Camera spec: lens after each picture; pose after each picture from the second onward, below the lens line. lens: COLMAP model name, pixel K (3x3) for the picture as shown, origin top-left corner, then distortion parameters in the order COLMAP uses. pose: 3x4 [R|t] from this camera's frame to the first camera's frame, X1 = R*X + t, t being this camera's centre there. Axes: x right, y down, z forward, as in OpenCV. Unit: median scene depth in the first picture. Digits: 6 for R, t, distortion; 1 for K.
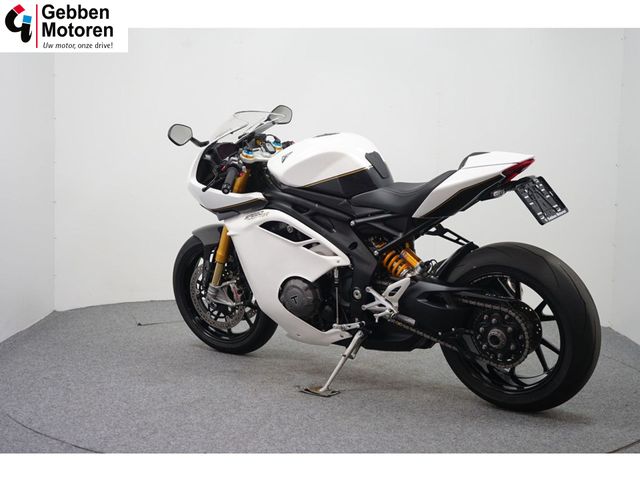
lens RADIAL K [[972.1, 0, 321.7], [0, 972.1, 242.2], [0, 0, 1]] dist [0.008765, 0.000000]
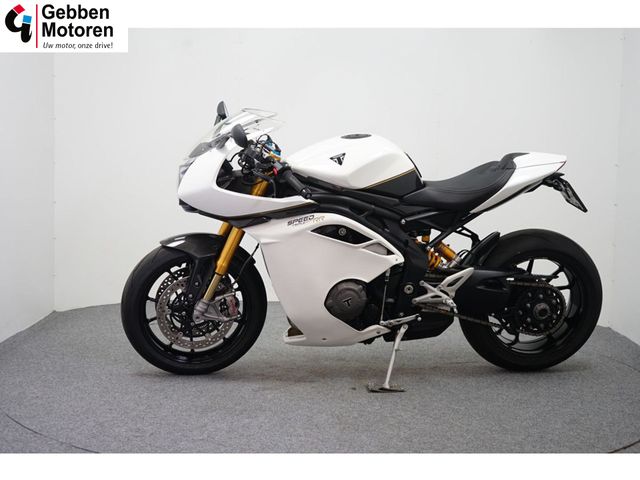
lens RADIAL K [[972.1, 0, 320.7], [0, 972.1, 236.7], [0, 0, 1]] dist [0.008765, 0.000000]
pose [[0.684599, -0.074400, 0.725113, -0.783185], [0.059422, 0.997163, 0.046212, -0.056810], [-0.726494, 0.011450, 0.687077, 0.351302]]
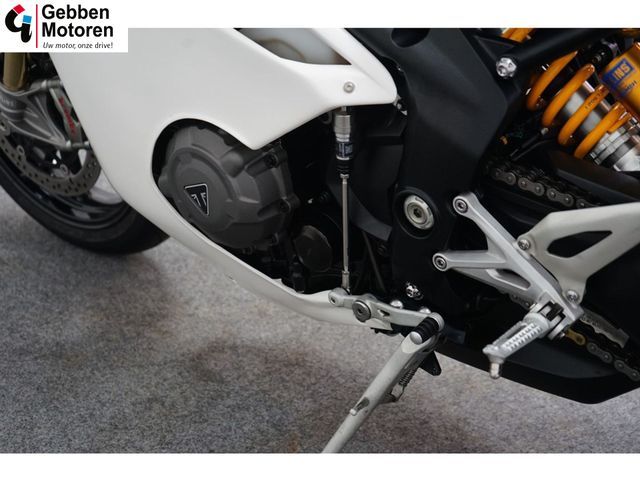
lens RADIAL K [[999.4, 0, 319.1], [0, 999.4, 241.5], [0, 0, 1]] dist [-0.016984, 0.000000]
pose [[0.998451, 0.036655, -0.041846, 0.021085], [-0.020988, 0.944842, 0.326852, -0.027323], [0.051519, -0.325468, 0.944148, 0.741107]]
